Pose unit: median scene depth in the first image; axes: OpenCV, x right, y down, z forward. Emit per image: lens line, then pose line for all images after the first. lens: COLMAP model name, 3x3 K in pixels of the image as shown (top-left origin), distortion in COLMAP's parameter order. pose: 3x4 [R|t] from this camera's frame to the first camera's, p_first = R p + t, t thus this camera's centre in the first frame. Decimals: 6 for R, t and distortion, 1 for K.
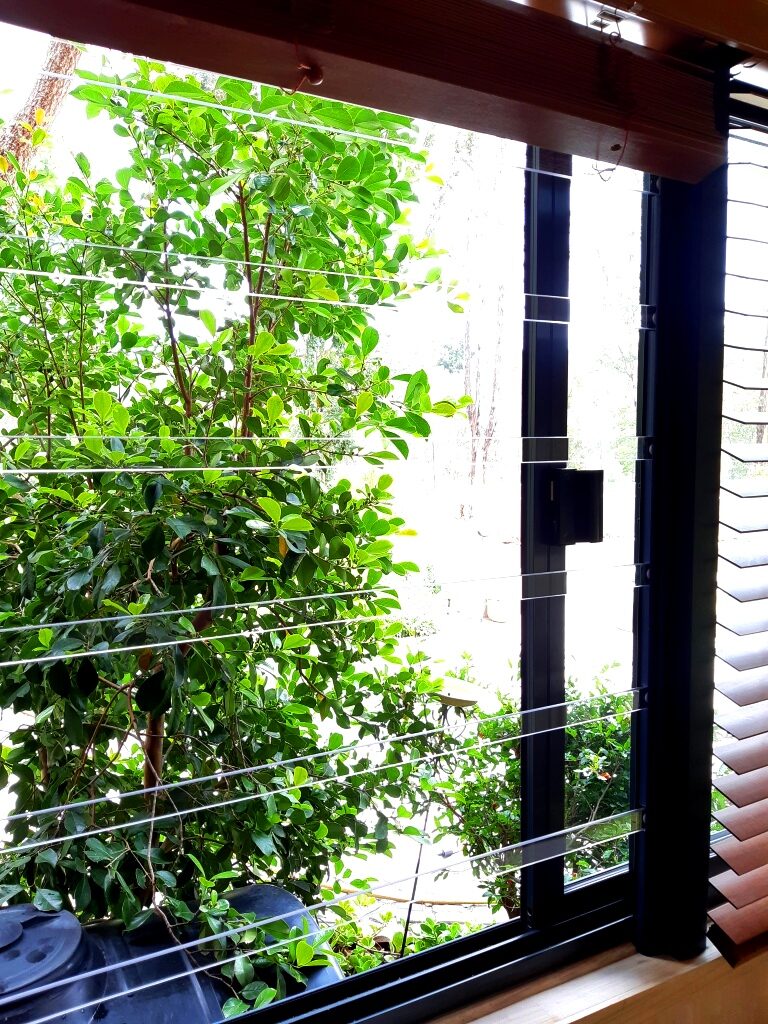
lens RADIAL K [[817.7, 0, 384.0], [0, 817.7, 512.0], [0, 0, 1]] dist [0.073796, -0.158658]
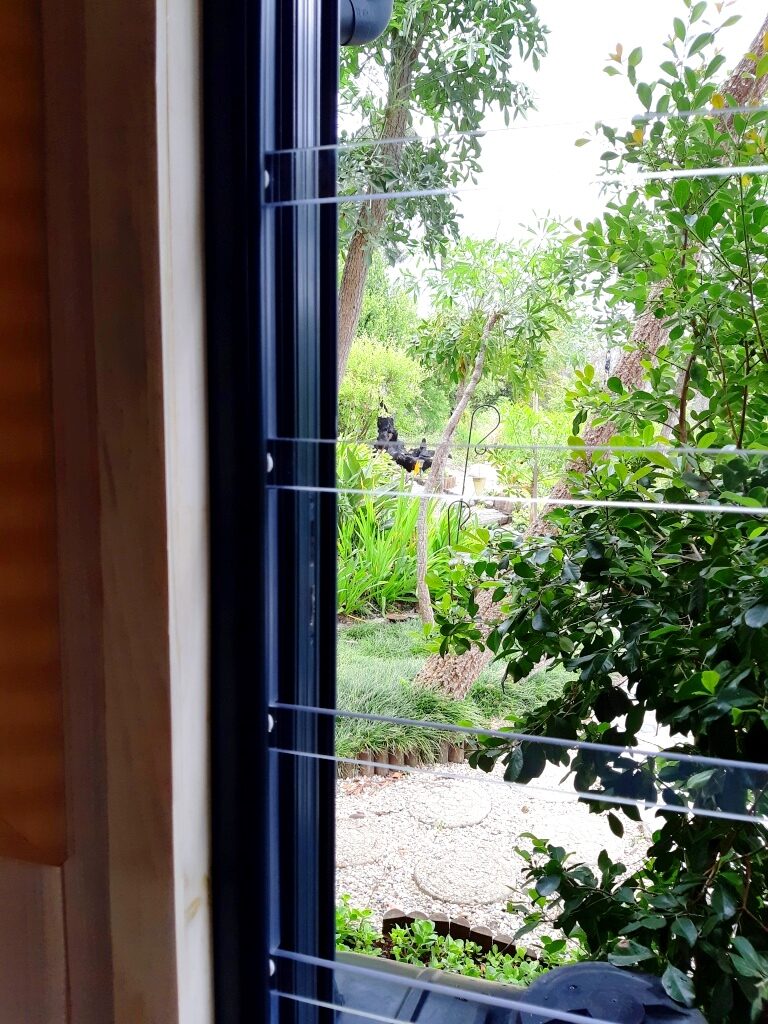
lens RADIAL K [[799.8, 0, 390.7], [0, 799.8, 514.4], [0, 0, 1]] dist [0.064841, -0.127084]
pose [[0.699757, 0.100047, -0.707341, -0.059611], [-0.075273, 0.994959, 0.066262, -0.021994], [0.710404, 0.006876, 0.703760, 0.150084]]
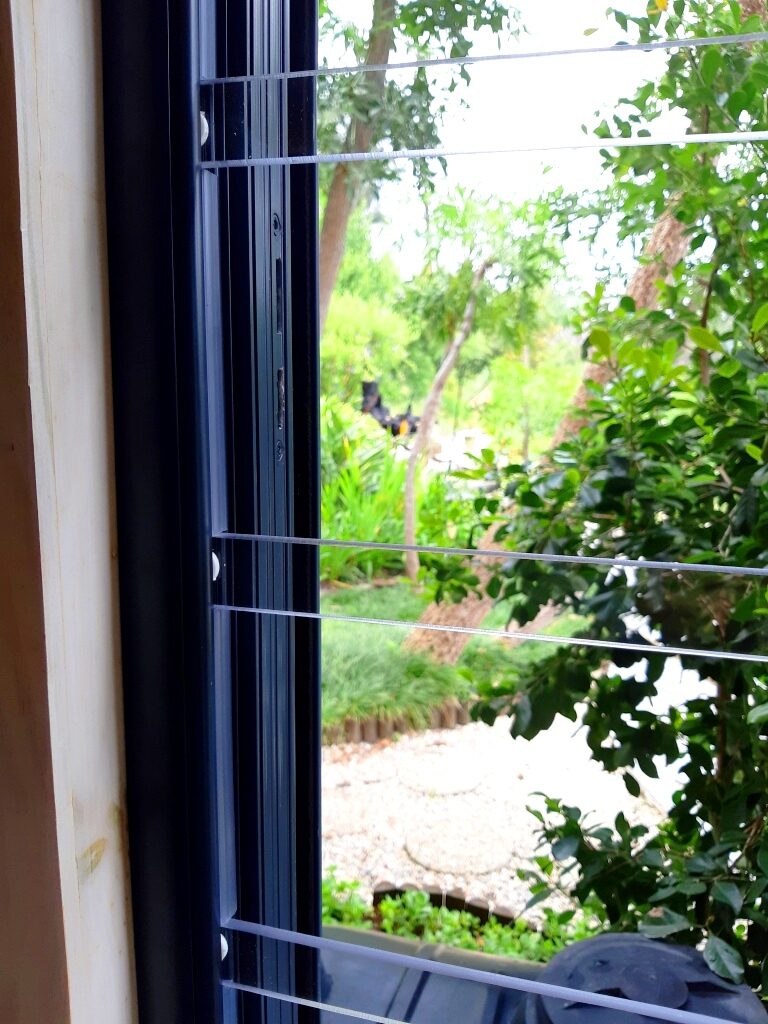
lens RADIAL K [[817.7, 0, 384.0], [0, 817.7, 512.0], [0, 0, 1]] dist [0.073796, -0.158658]
pose [[0.707895, 0.118505, -0.696305, -0.110875], [-0.070656, 0.992761, 0.097127, 0.023562], [0.702774, -0.019558, 0.711144, 0.198377]]
